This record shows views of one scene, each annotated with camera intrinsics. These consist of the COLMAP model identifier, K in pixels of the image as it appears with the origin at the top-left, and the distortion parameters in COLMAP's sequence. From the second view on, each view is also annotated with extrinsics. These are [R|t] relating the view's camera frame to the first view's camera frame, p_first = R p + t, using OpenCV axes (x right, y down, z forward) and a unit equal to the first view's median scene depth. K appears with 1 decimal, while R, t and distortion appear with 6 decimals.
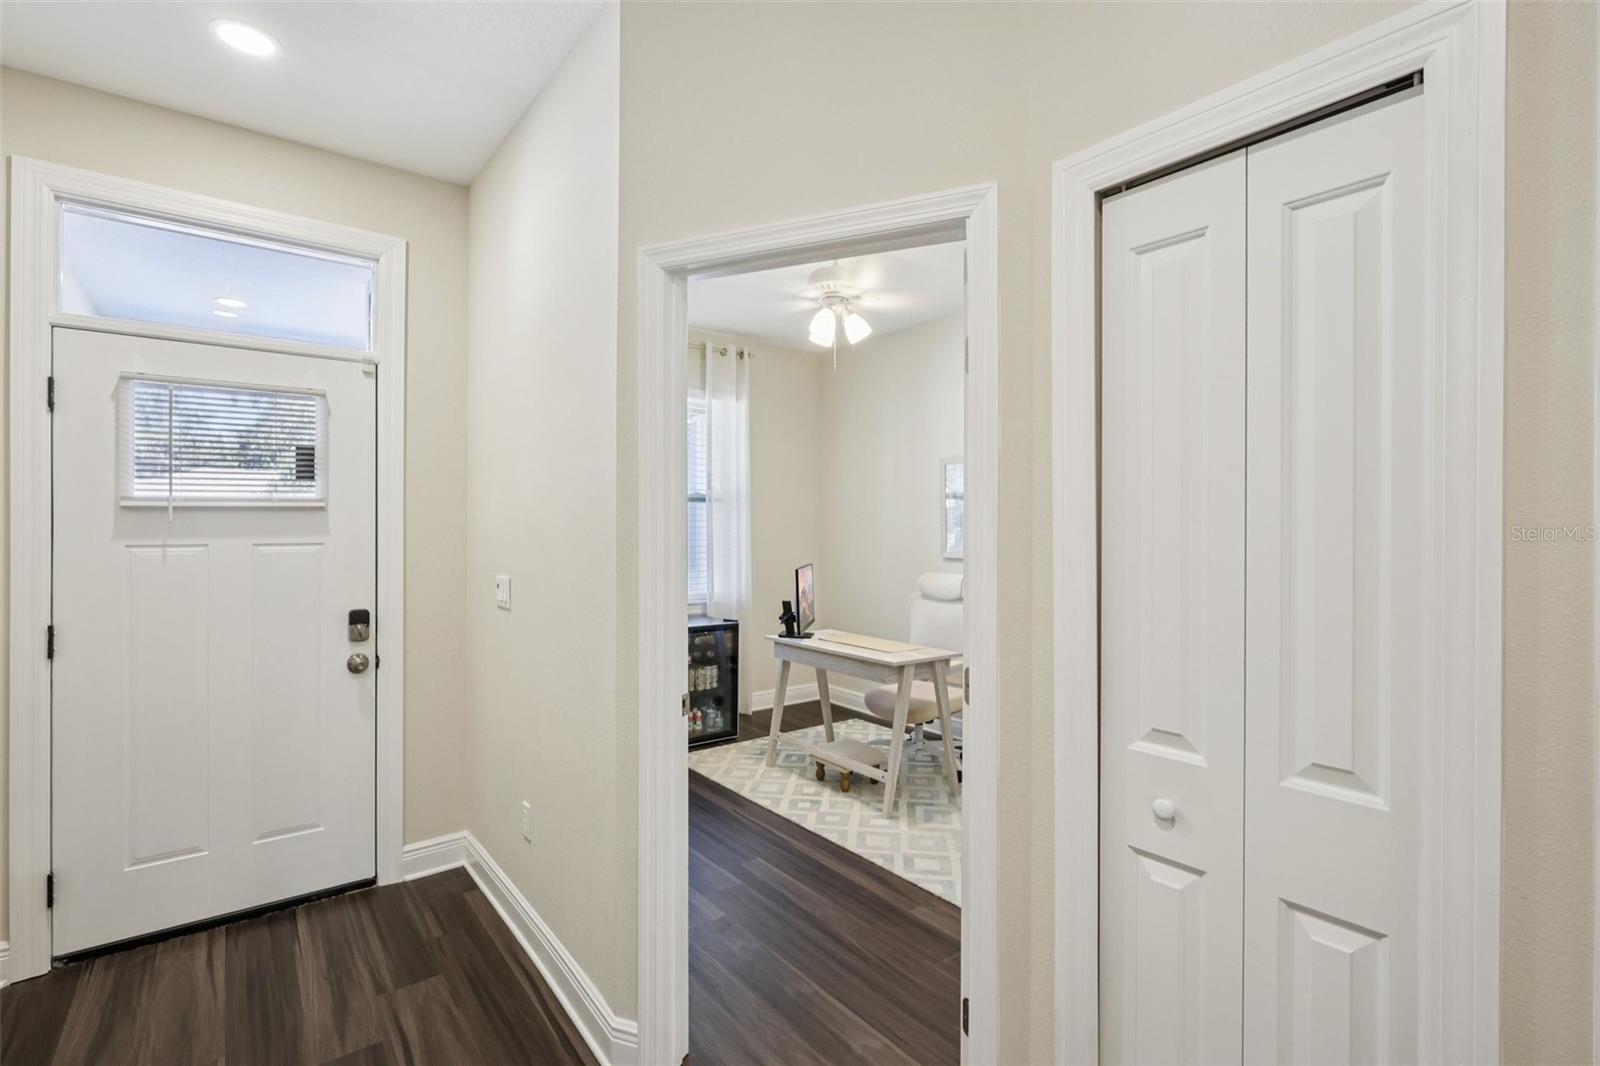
lens RADIAL K [[744.7, 0, 803.0], [0, 744.7, 521.3], [0, 0, 1]] dist [-0.002879, -0.001088]
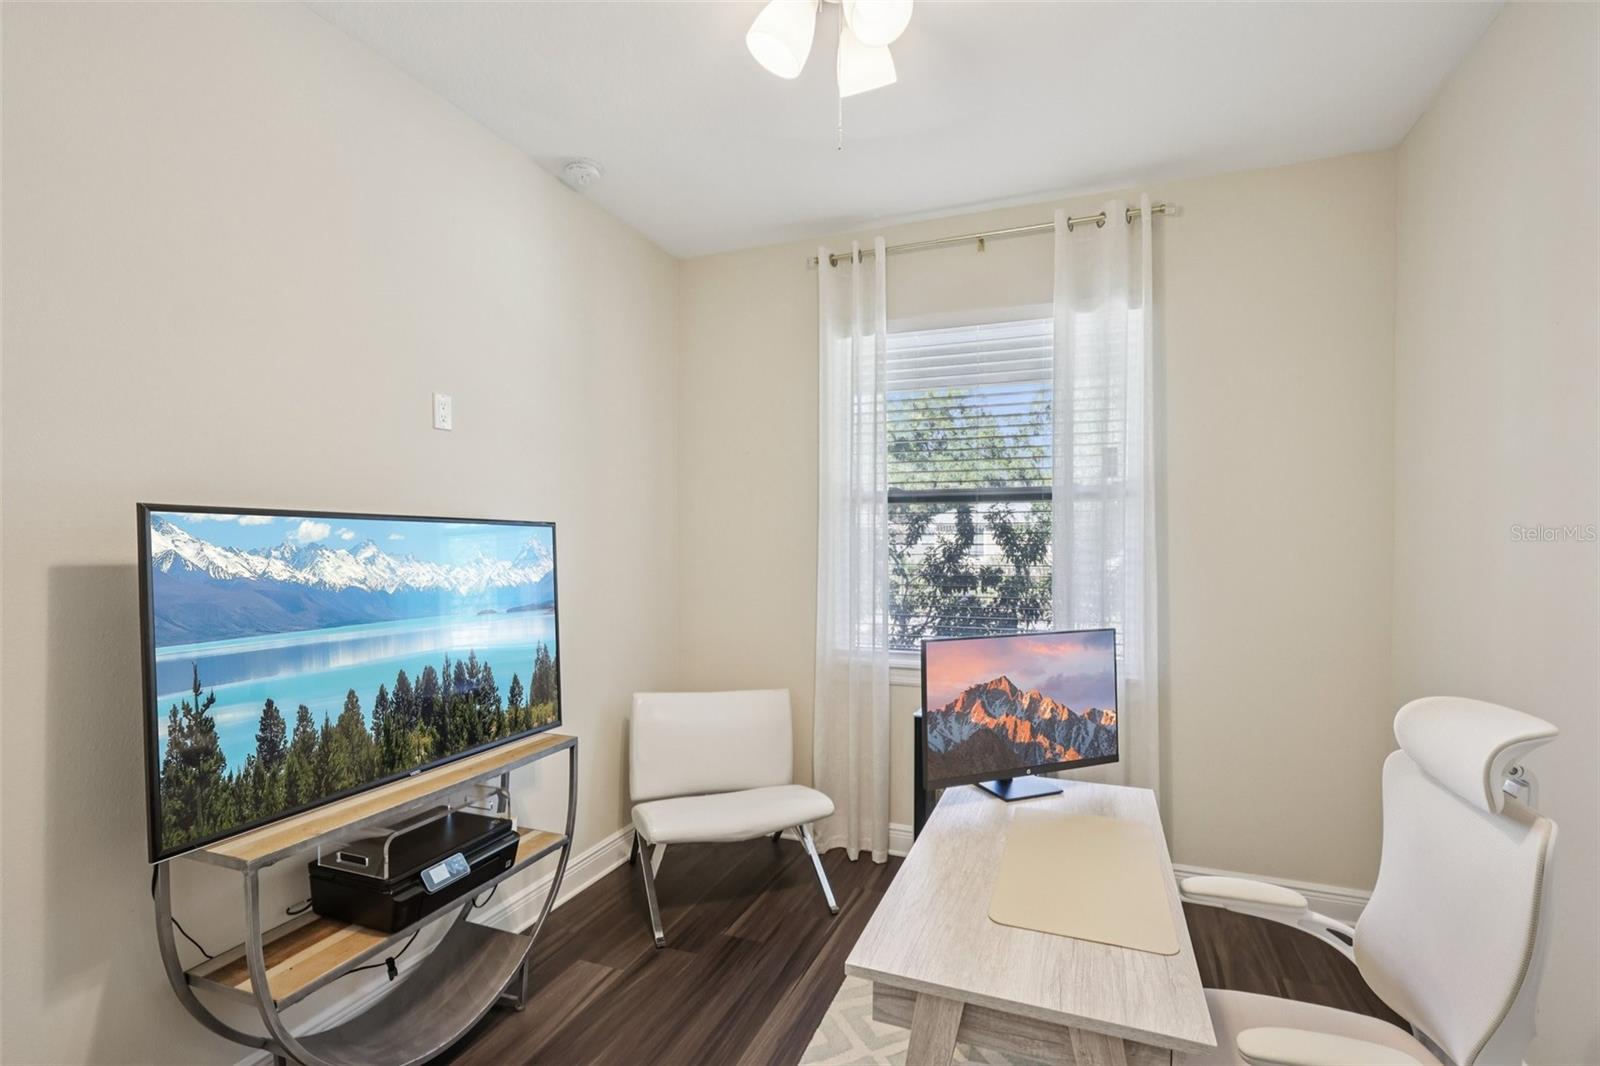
lens RADIAL K [[744.7, 0, 804.1], [0, 744.7, 550.1], [0, 0, 1]] dist [-0.002879, -0.001088]
pose [[0.506843, 0.010874, -0.861970, 0.293394], [0.005849, 0.999854, 0.016053, 0.002123], [0.862019, -0.013178, 0.506705, 0.619307]]
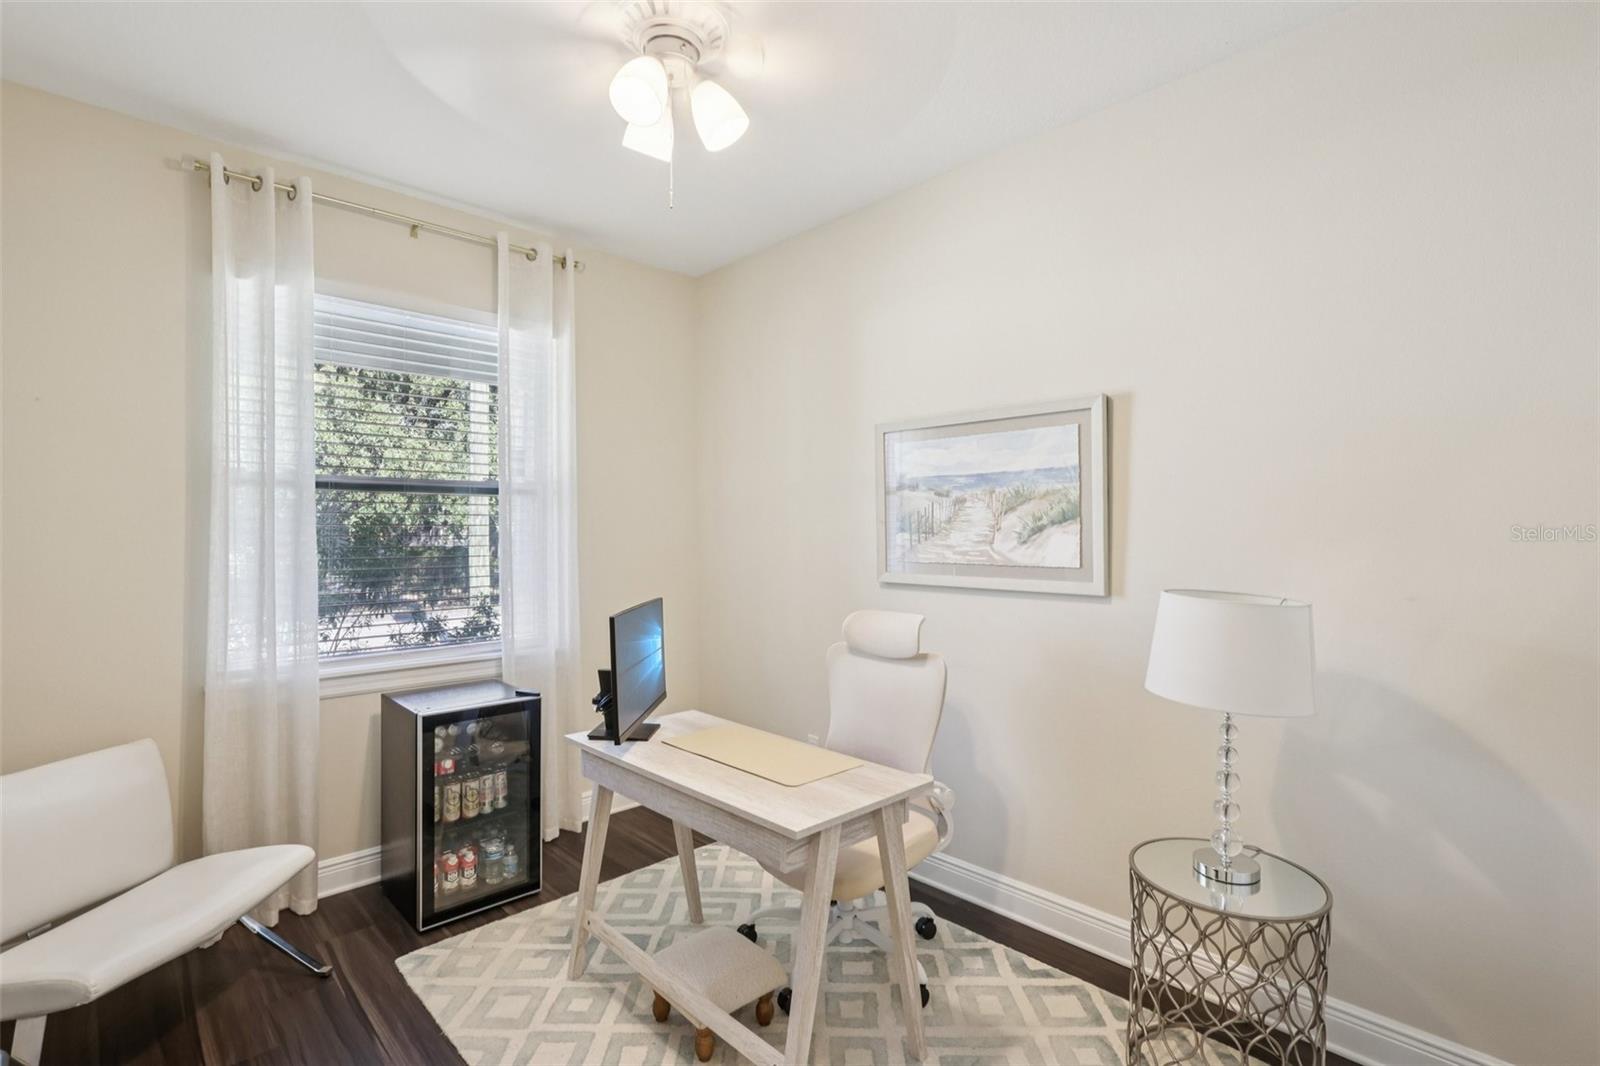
lens RADIAL K [[744.7, 0, 776.0], [0, 744.7, 531.4], [0, 0, 1]] dist [-0.002879, -0.001088]
pose [[0.996984, -0.003850, 0.077509, 0.056054], [0.003551, 0.999986, 0.003998, 0.003124], [-0.077524, -0.003711, 0.996984, 0.414985]]
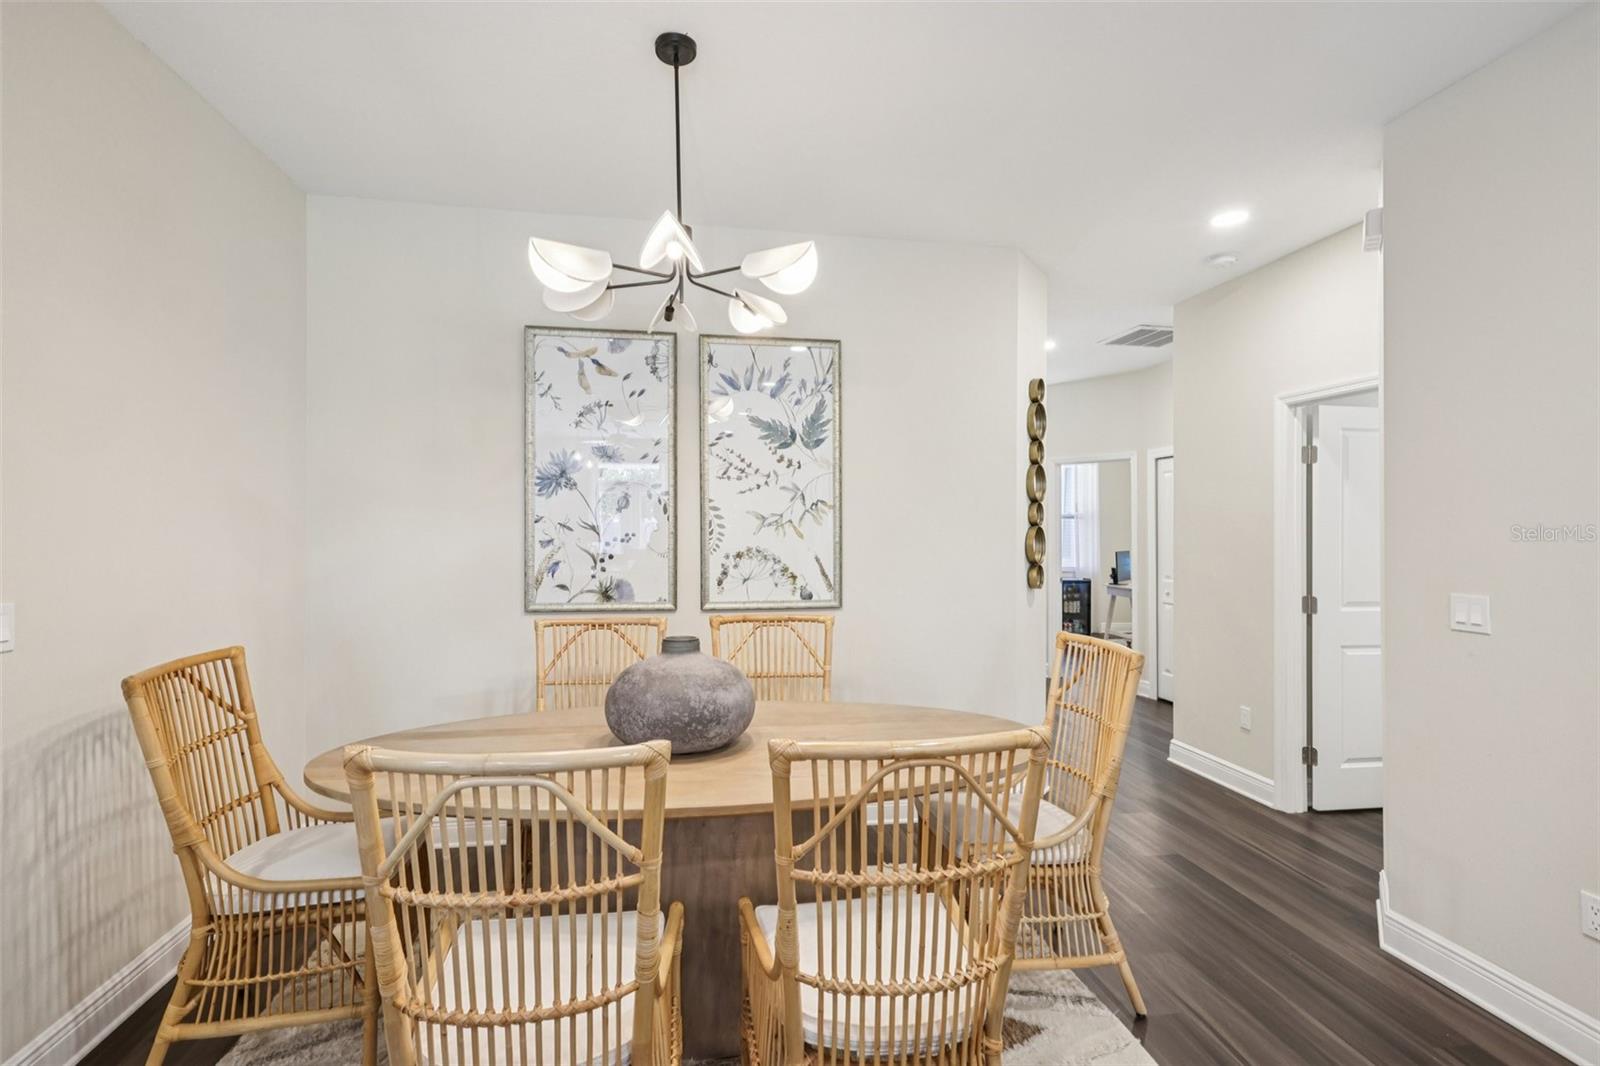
lens RADIAL K [[744.7, 0, 792.2], [0, 744.7, 524.2], [0, 0, 1]] dist [-0.002879, -0.001088]
pose [[0.871605, 0.003050, -0.490200, 0.197605], [-0.004326, 0.999990, -0.001470, -0.005560], [0.490190, 0.003401, 0.871609, -1.156698]]
